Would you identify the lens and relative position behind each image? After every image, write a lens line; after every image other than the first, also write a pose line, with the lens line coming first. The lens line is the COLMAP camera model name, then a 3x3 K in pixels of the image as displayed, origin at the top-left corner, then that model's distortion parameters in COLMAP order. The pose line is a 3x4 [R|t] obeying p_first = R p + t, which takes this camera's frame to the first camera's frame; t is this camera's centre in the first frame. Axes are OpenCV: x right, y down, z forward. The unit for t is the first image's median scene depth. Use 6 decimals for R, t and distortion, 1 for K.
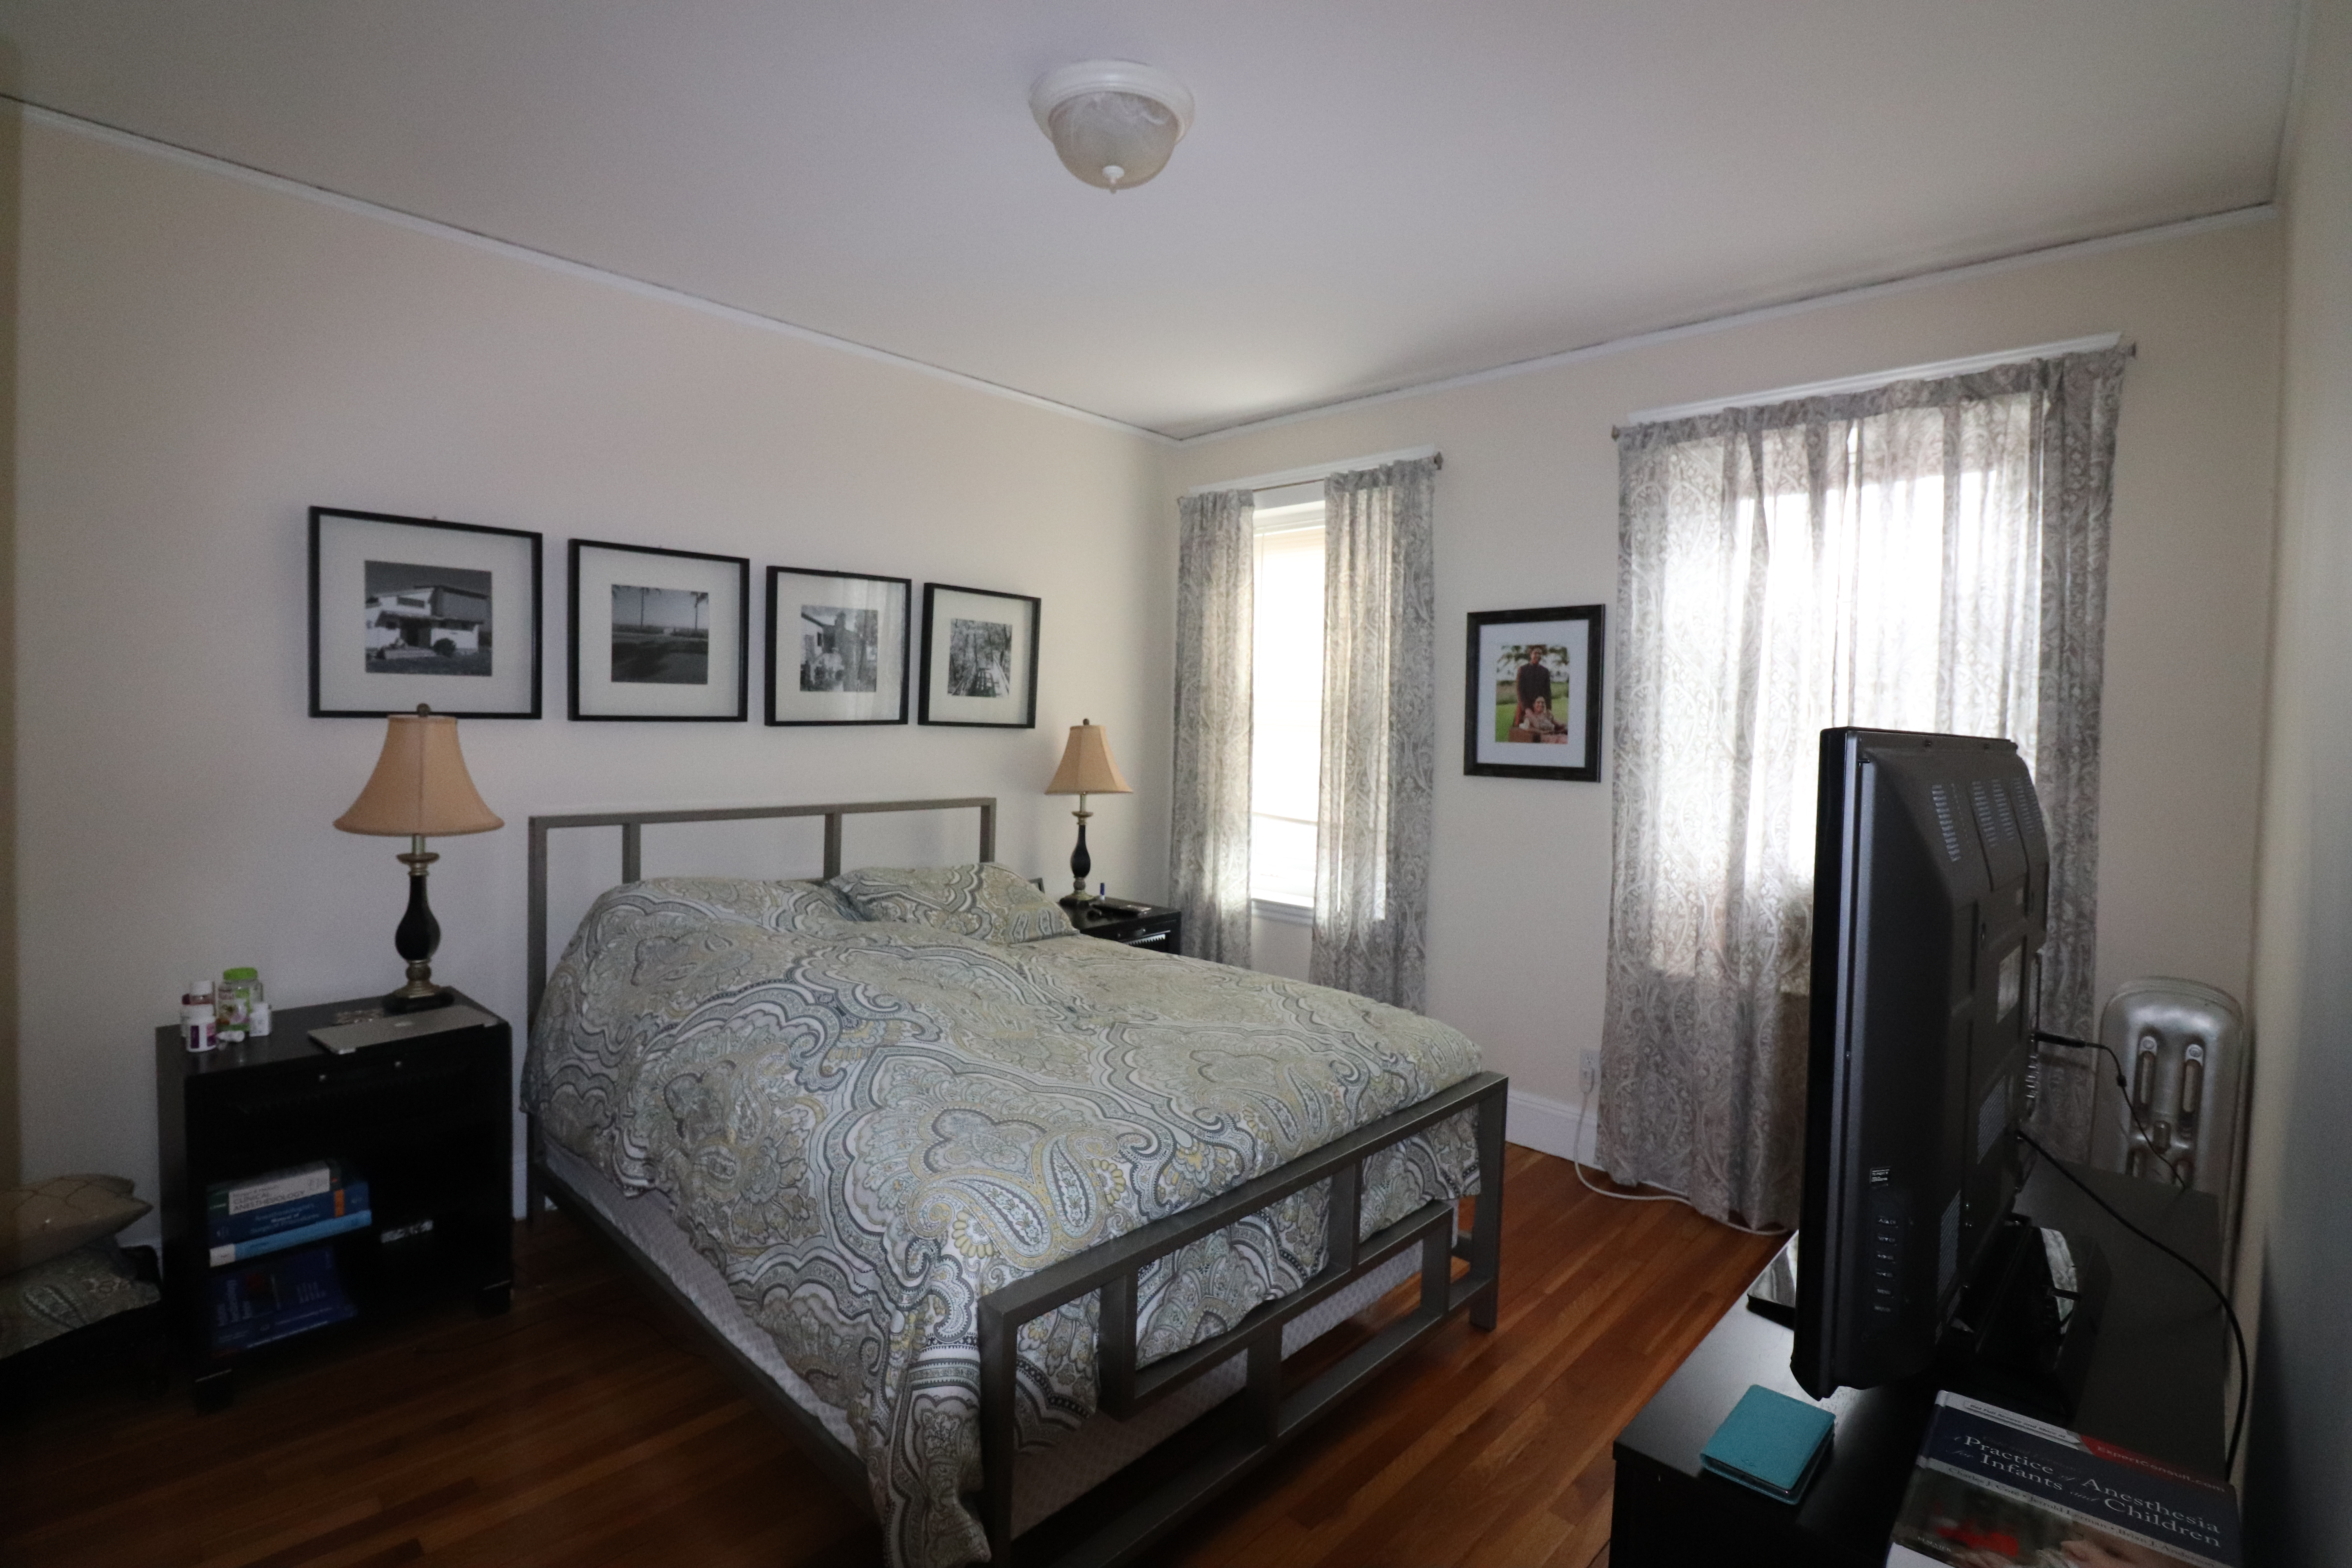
lens RADIAL K [[1102.9, 0, 1165.0], [0, 1102.9, 764.9], [0, 0, 1]] dist [0.000000, -0.013763]
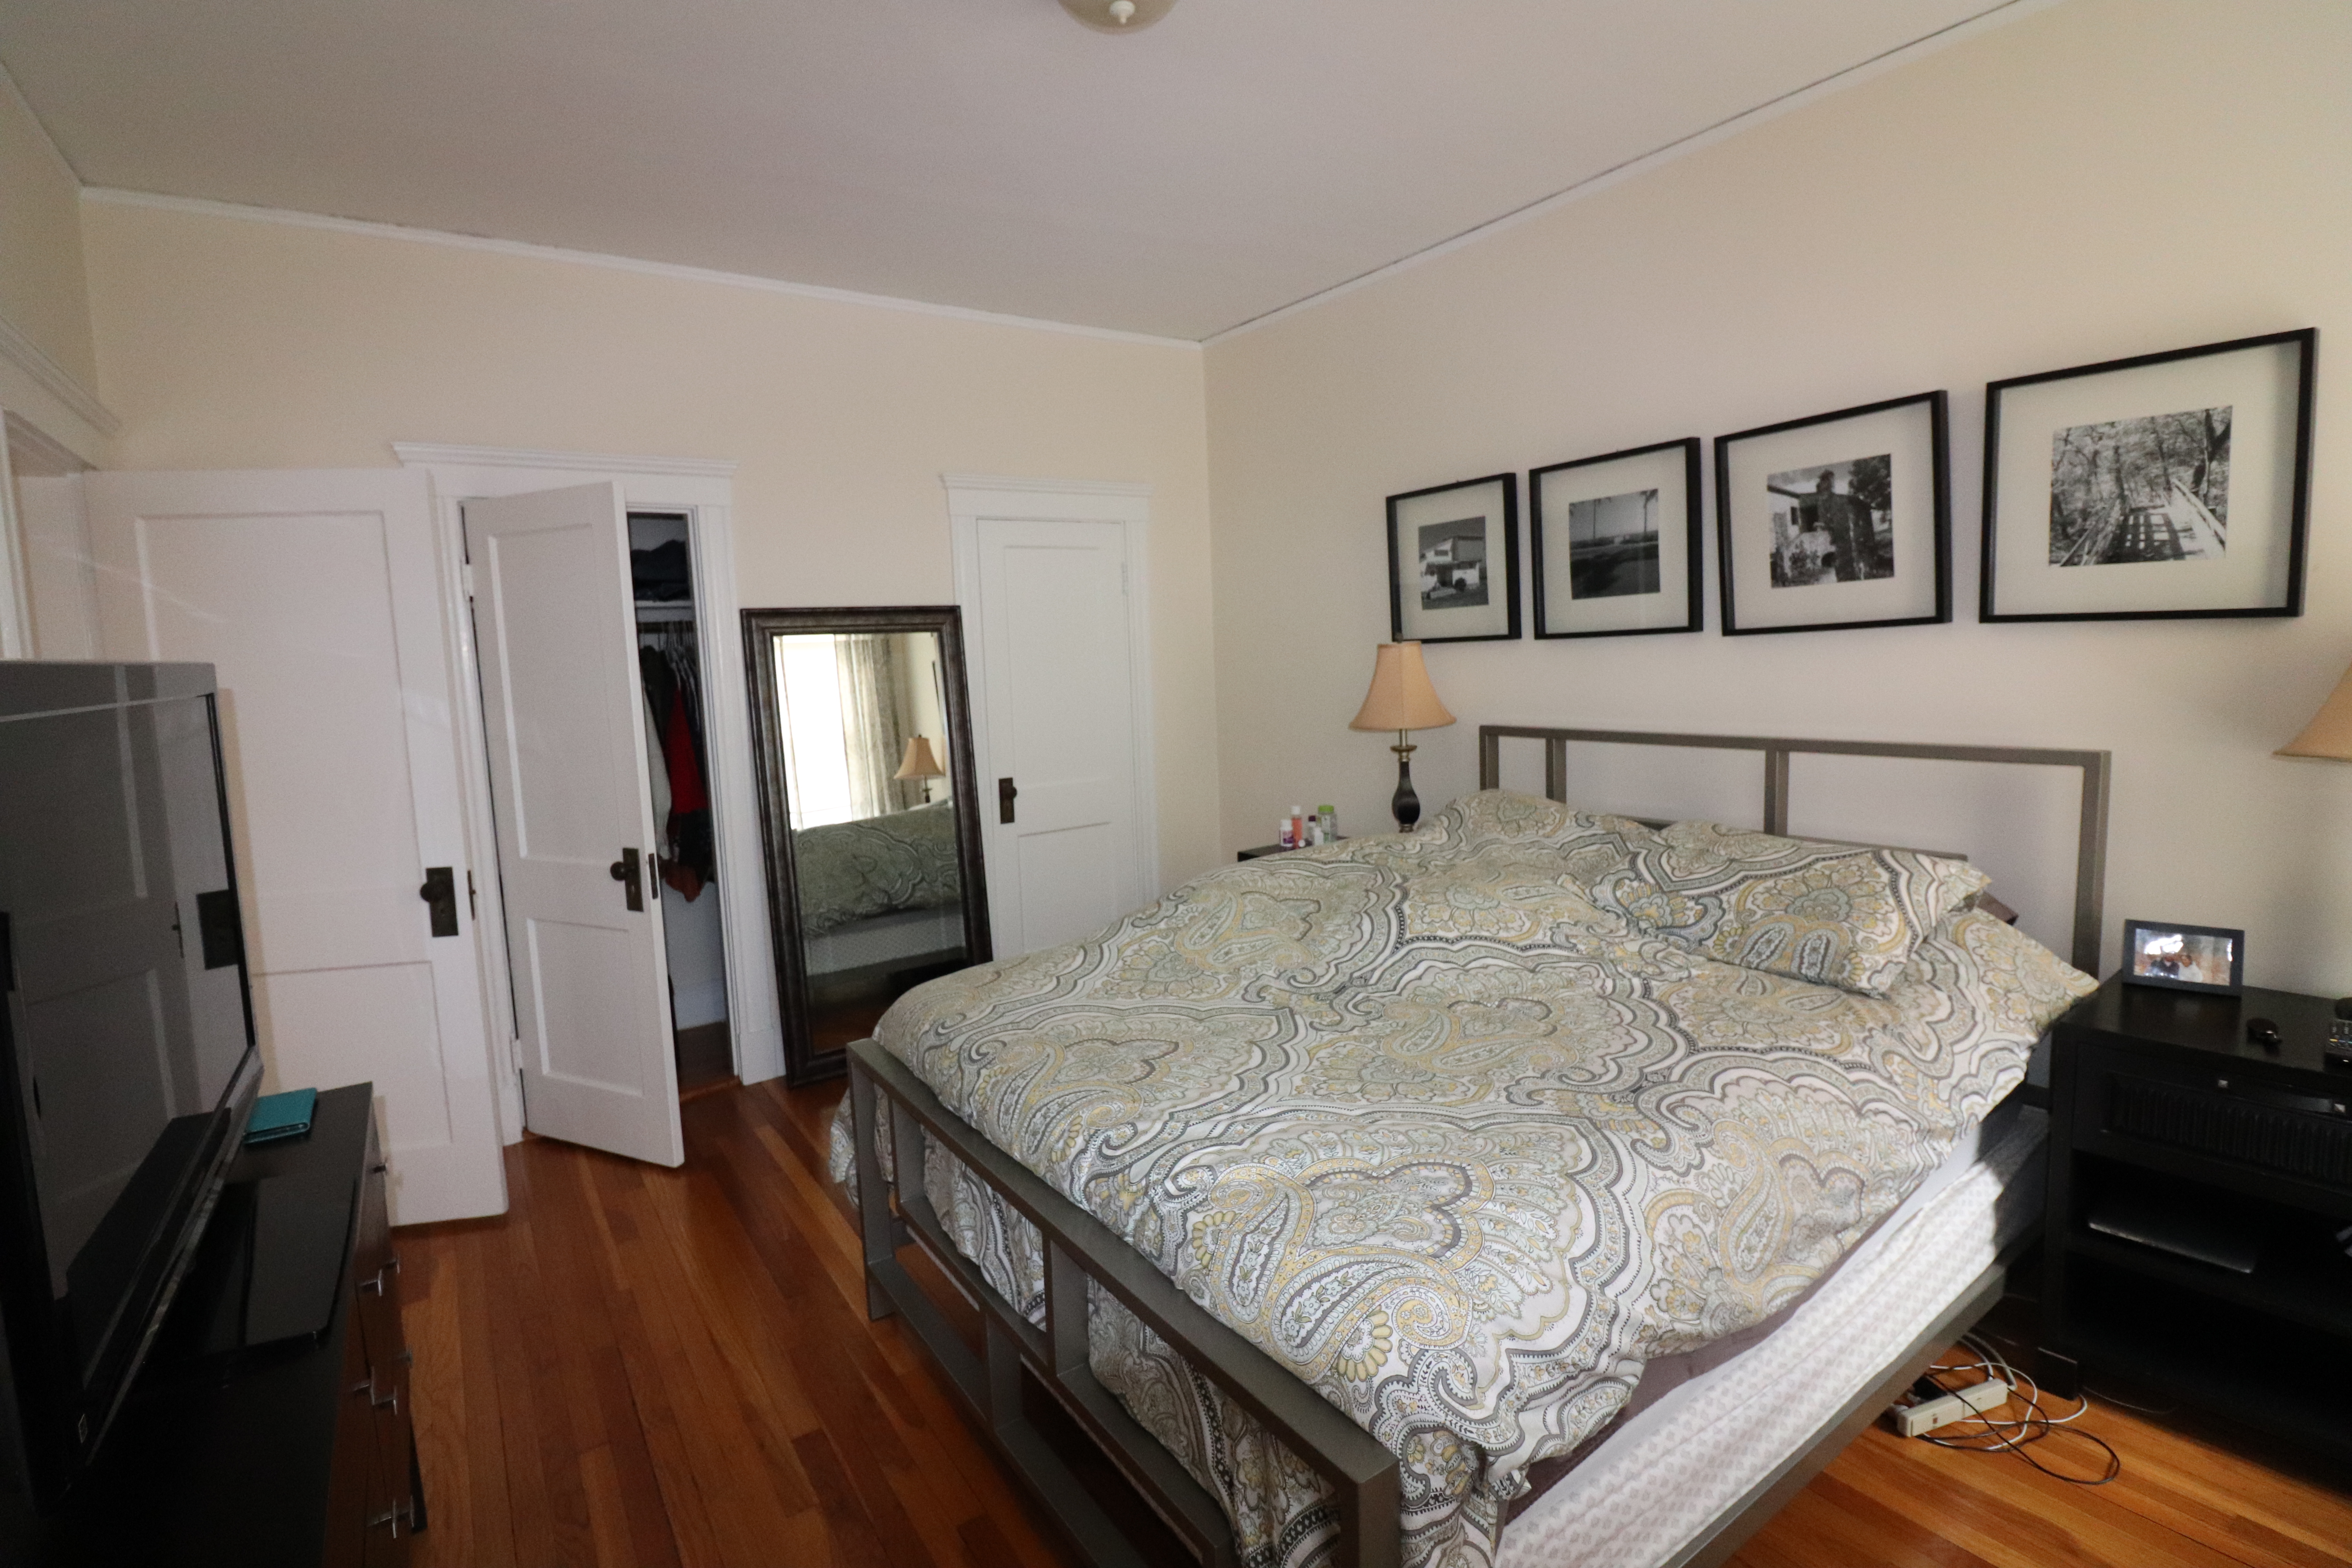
lens RADIAL K [[1075.7, 0, 1170.3], [0, 1075.7, 767.4], [0, 0, 1]] dist [-0.003289, -0.012611]
pose [[-0.215009, 0.085811, -0.972835, 0.532267], [-0.011908, 0.995828, 0.090471, -0.005513], [0.976539, 0.031036, -0.213090, 0.803843]]
